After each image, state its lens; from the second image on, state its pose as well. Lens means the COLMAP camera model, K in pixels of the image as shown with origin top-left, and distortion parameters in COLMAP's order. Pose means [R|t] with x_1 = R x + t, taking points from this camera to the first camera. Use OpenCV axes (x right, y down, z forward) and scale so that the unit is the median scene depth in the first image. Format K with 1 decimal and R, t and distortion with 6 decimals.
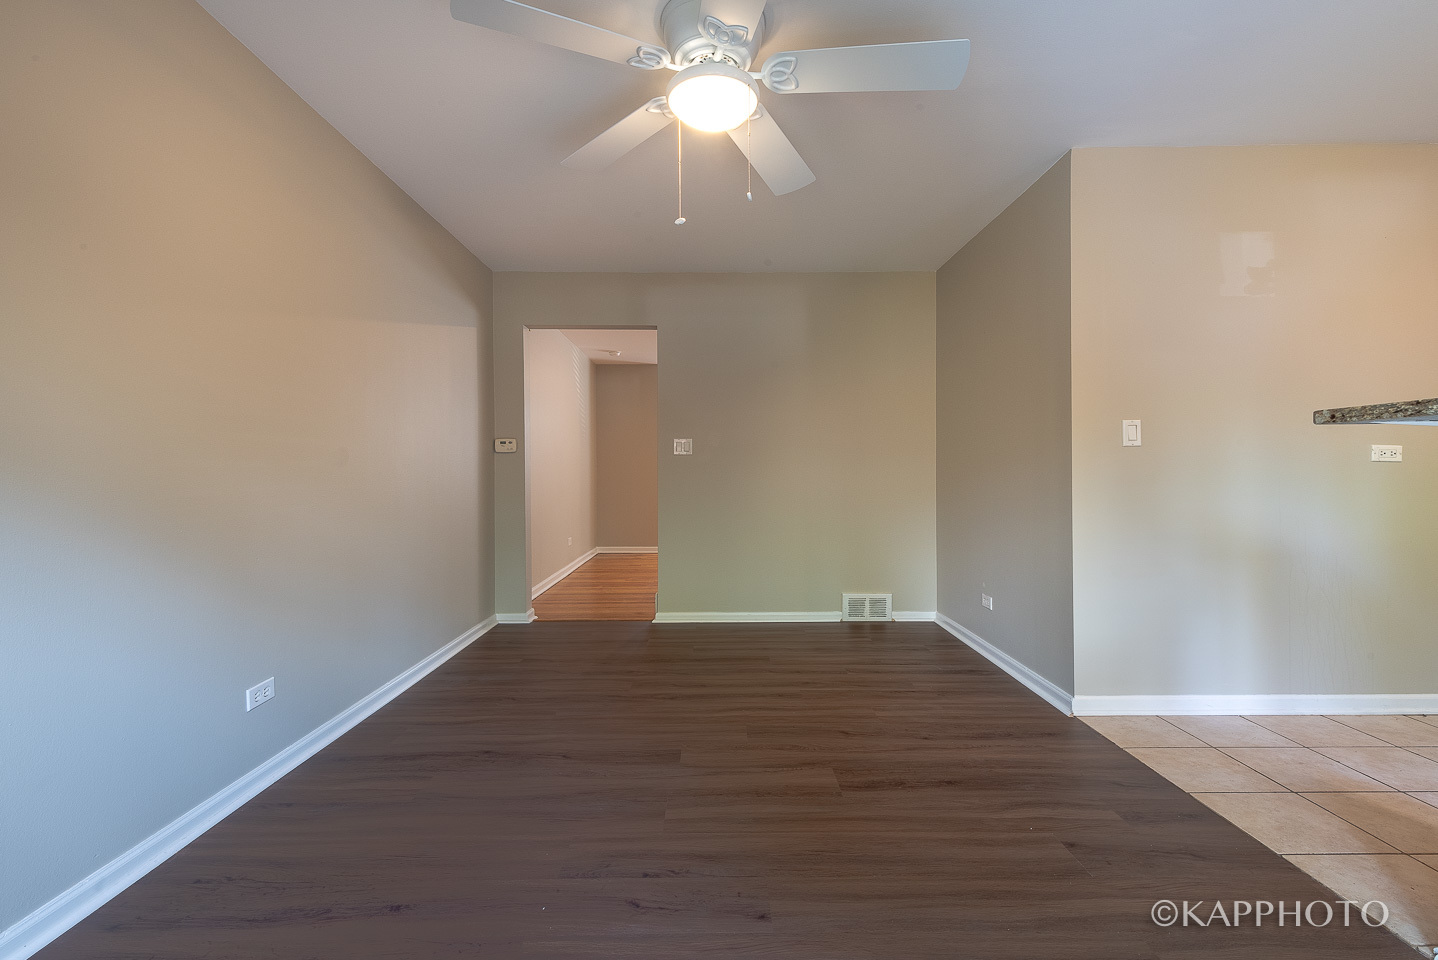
lens RADIAL K [[630.7, 0, 718.8], [0, 630.7, 471.4], [0, 0, 1]] dist [0.014818, -0.004819]
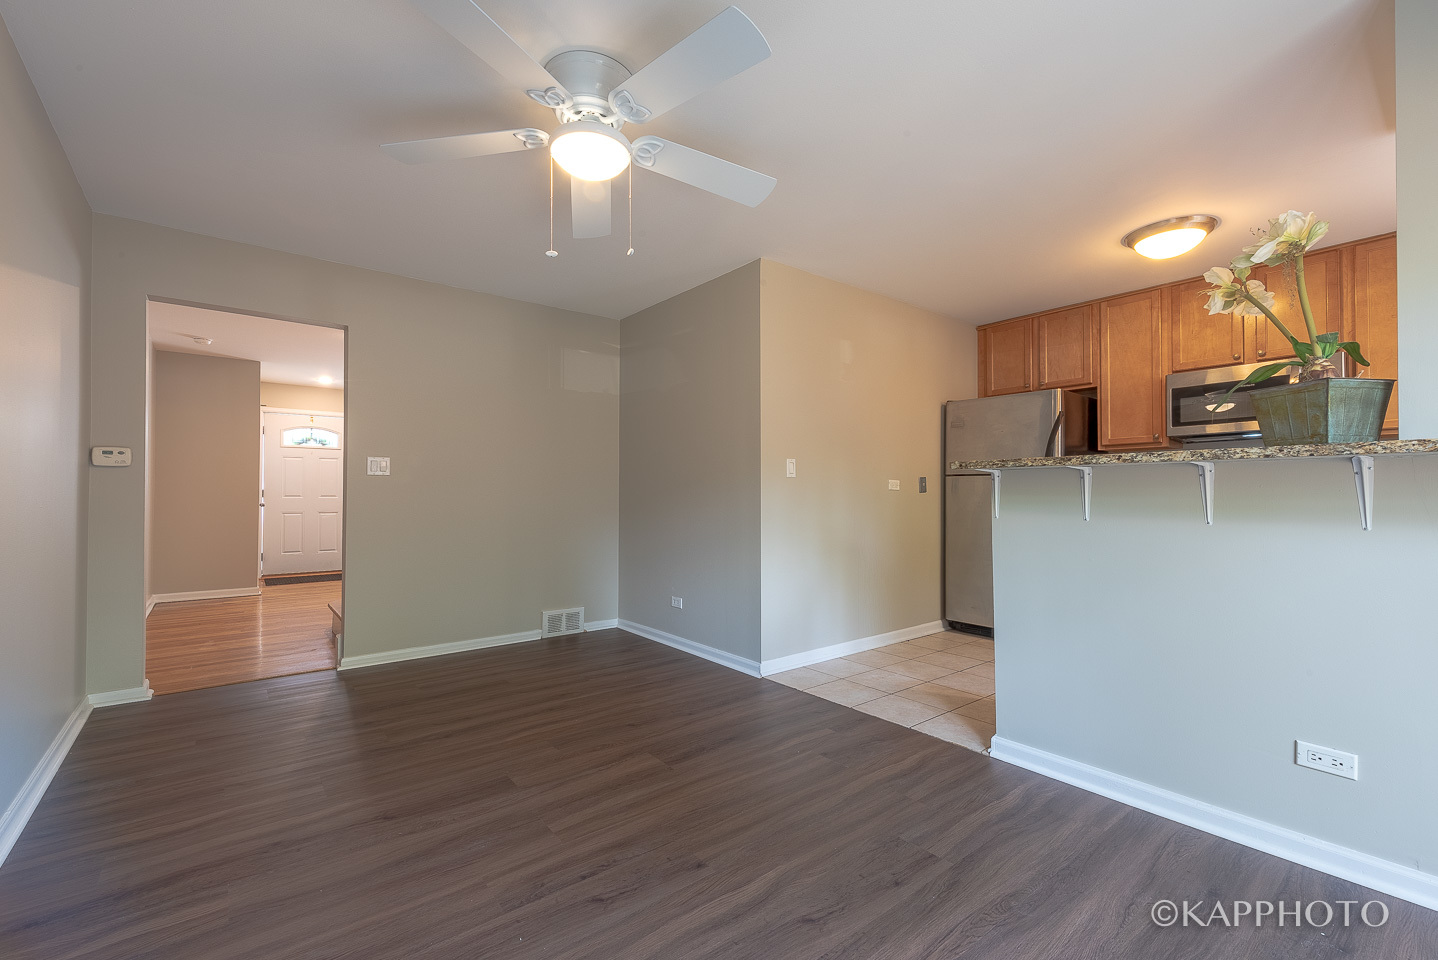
lens RADIAL K [[615.8, 0, 721.1], [0, 615.8, 483.5], [0, 0, 1]] dist [0.017079, -0.006085]
pose [[0.784757, 0.015102, 0.619620, -0.335094], [-0.003727, 0.999800, -0.019649, 0.001096], [-0.619793, 0.013110, 0.784656, 0.024005]]
